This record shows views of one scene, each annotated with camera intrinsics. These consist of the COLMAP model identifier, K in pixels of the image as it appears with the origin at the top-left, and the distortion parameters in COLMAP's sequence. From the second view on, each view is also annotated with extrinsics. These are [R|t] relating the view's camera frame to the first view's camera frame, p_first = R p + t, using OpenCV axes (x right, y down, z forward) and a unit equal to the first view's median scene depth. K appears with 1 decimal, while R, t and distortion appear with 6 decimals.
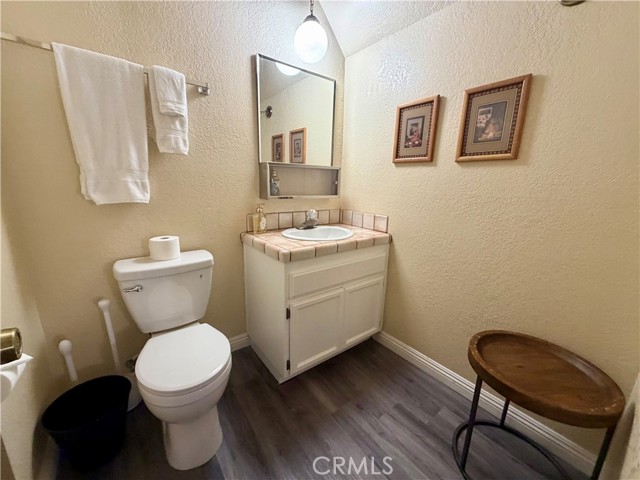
lens RADIAL K [[253.8, 0, 318.8], [0, 253.8, 241.0], [0, 0, 1]] dist [-0.000189, -0.000354]
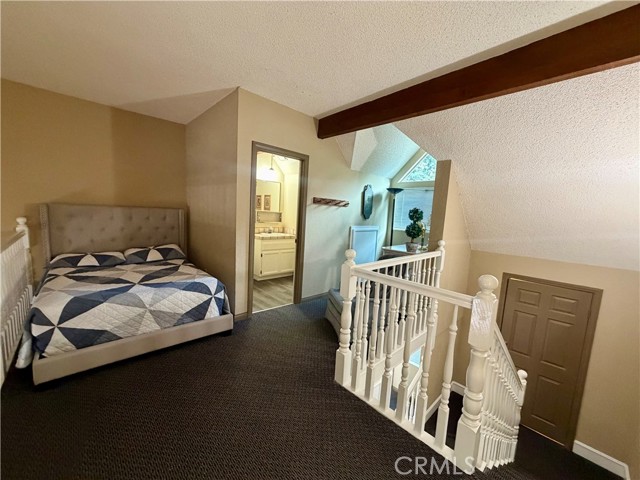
lens RADIAL K [[253.8, 0, 318.8], [0, 253.8, 241.0], [0, 0, 1]] dist [-0.000189, -0.000354]
pose [[0.994761, 0.020368, 0.100182, 0.243385], [-0.009298, 0.993916, -0.109743, 0.372794], [-0.101808, 0.108237, 0.988898, -2.015841]]
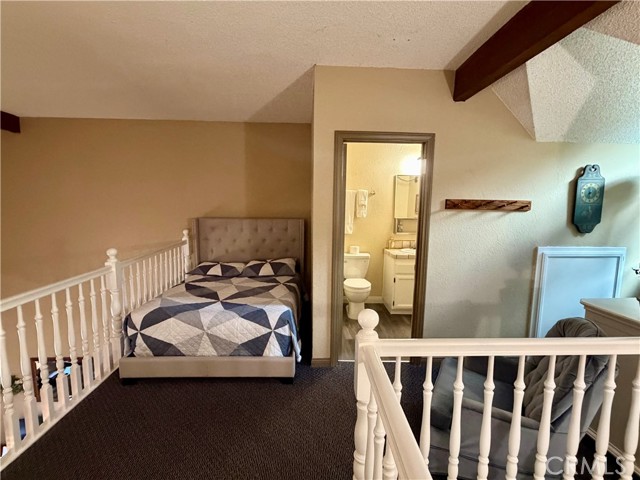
lens RADIAL K [[314.4, 0, 320.0], [0, 314.4, 240.0], [0, 0, 1]] dist [-0.000511, 0.000141]
pose [[0.815384, 0.056716, -0.576135, 0.834030], [-0.126623, 0.988565, -0.081888, 0.194964], [0.564903, 0.139722, 0.813242, -1.591020]]
